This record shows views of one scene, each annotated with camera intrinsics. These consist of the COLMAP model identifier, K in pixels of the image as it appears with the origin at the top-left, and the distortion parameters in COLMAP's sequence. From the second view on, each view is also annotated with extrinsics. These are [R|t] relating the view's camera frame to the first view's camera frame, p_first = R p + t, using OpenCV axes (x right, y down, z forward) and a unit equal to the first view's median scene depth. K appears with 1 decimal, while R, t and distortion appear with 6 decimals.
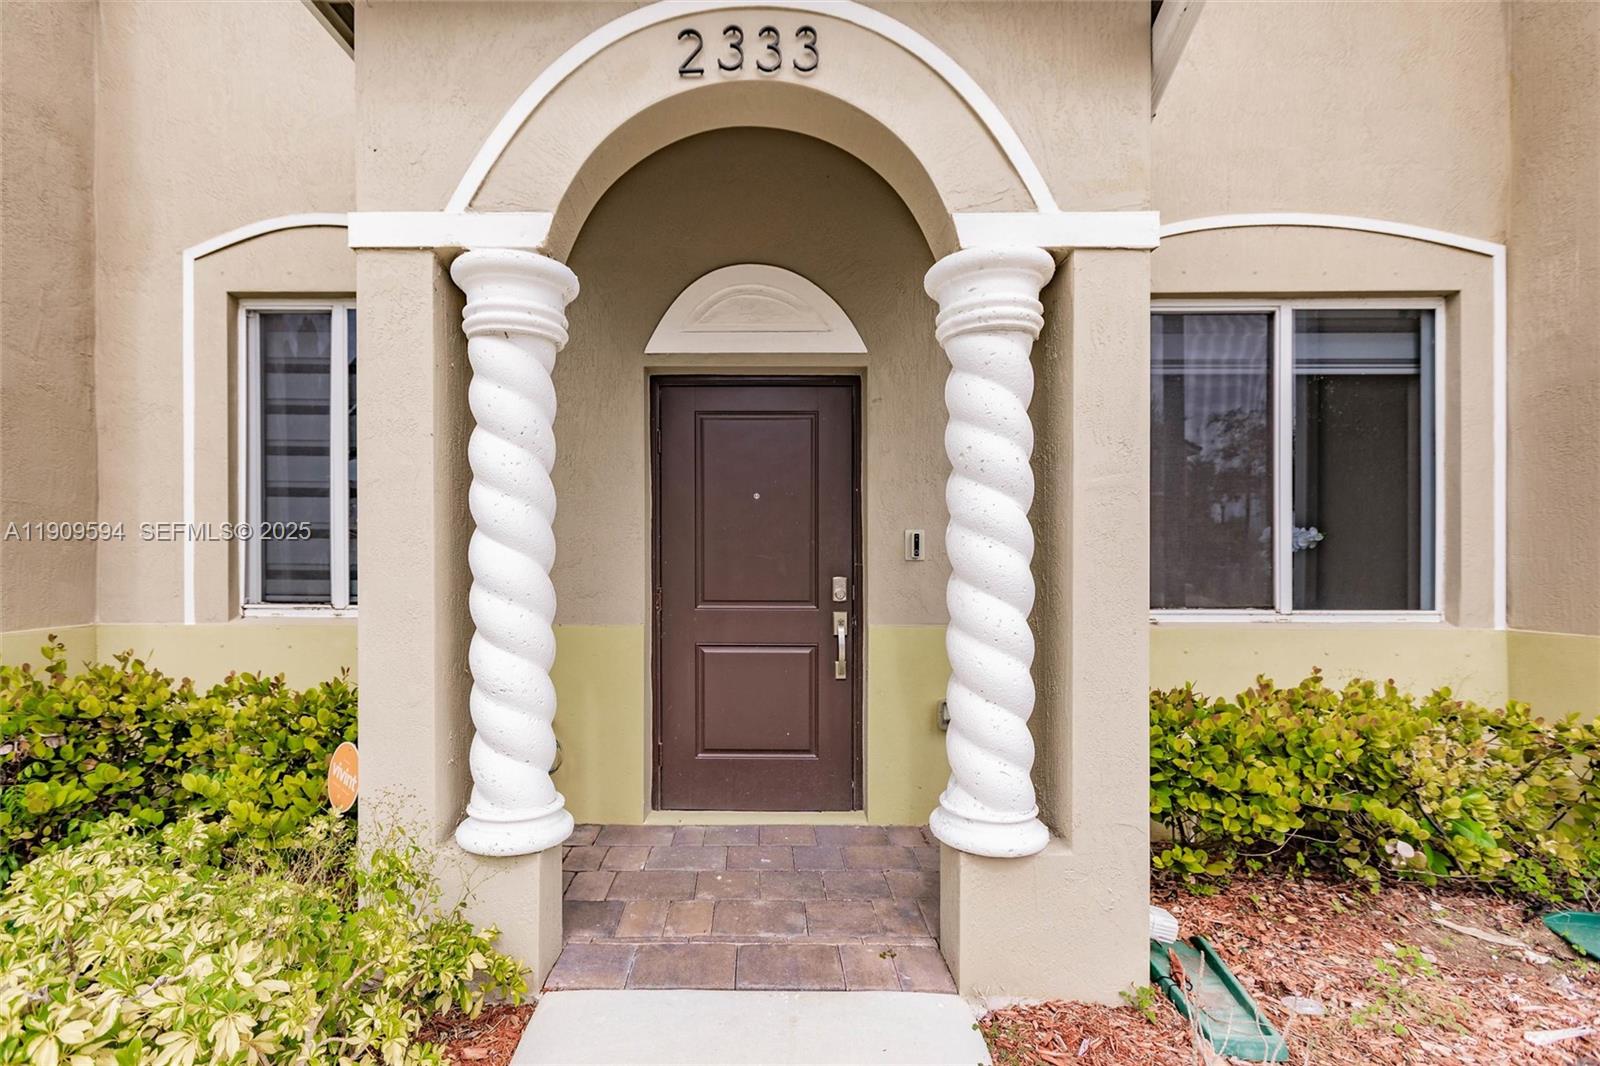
lens RADIAL K [[809.0, 0, 790.9], [0, 809.0, 578.0], [0, 0, 1]] dist [0.000834, 0.000846]
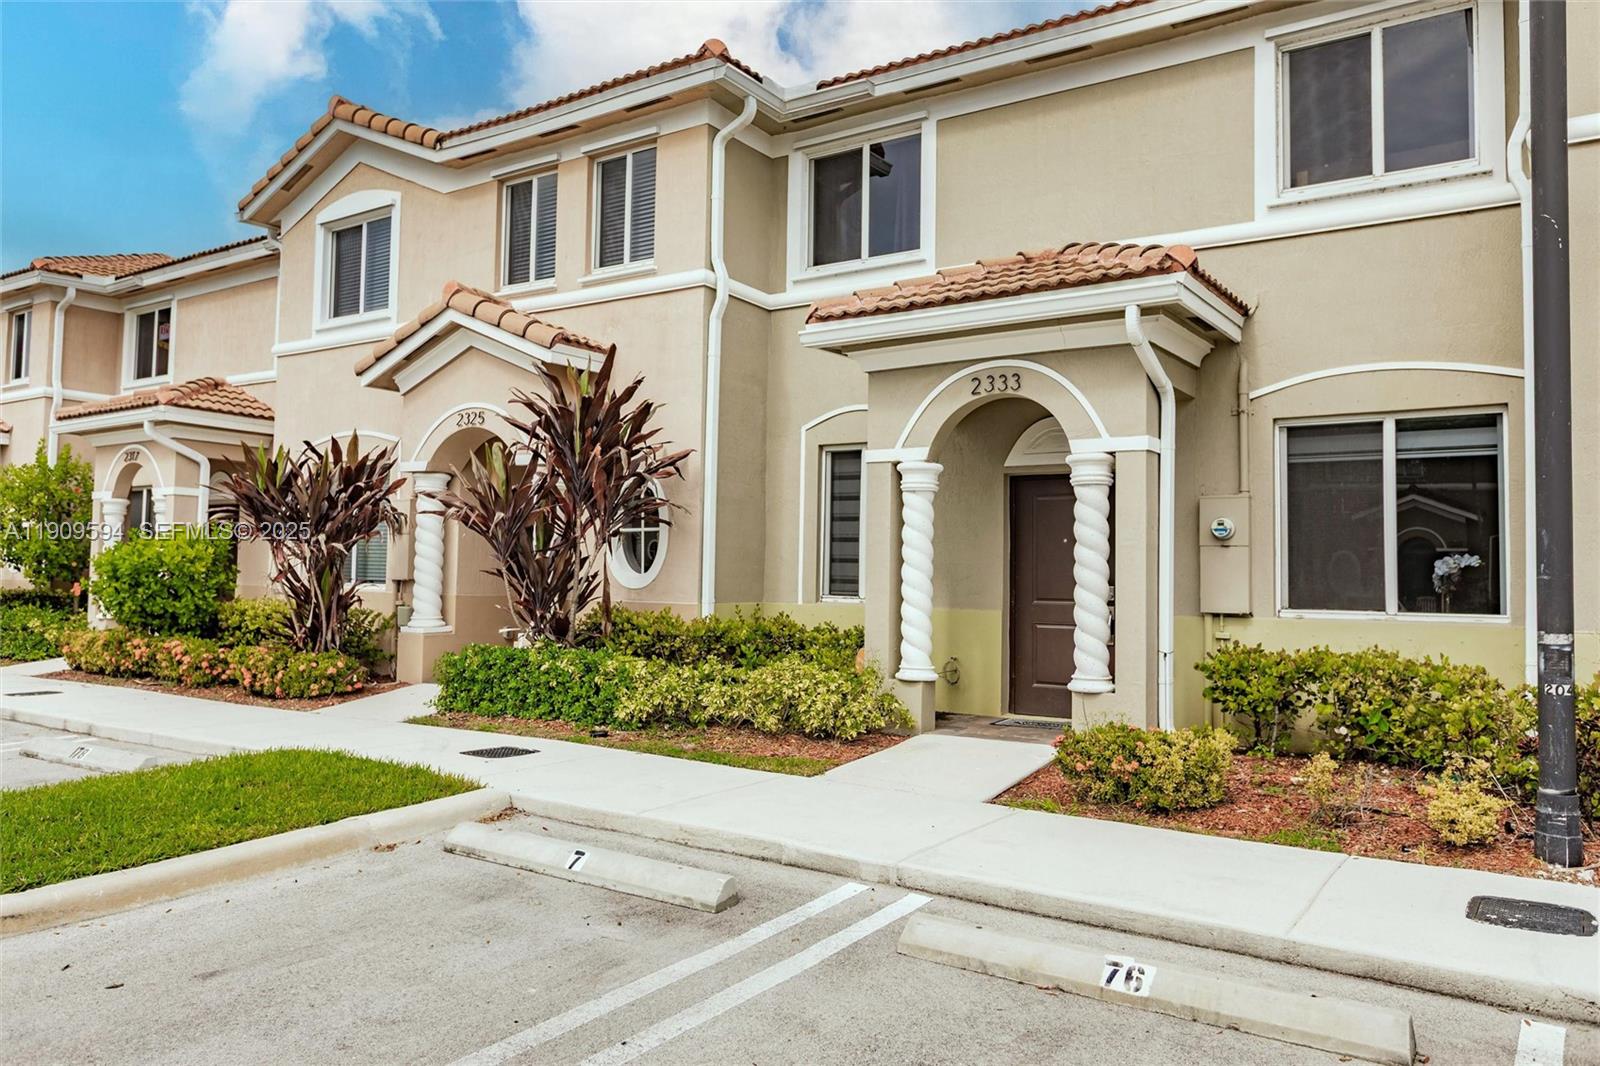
lens RADIAL K [[1138.2, 0, 800.2], [0, 1138.2, 532.2], [0, 0, 1]] dist [-0.002664, -0.000167]
pose [[0.837288, -0.011307, -0.546646, 1.022218], [-0.022651, 0.998211, -0.055340, 0.041116], [0.546293, 0.058717, 0.835533, -1.729627]]
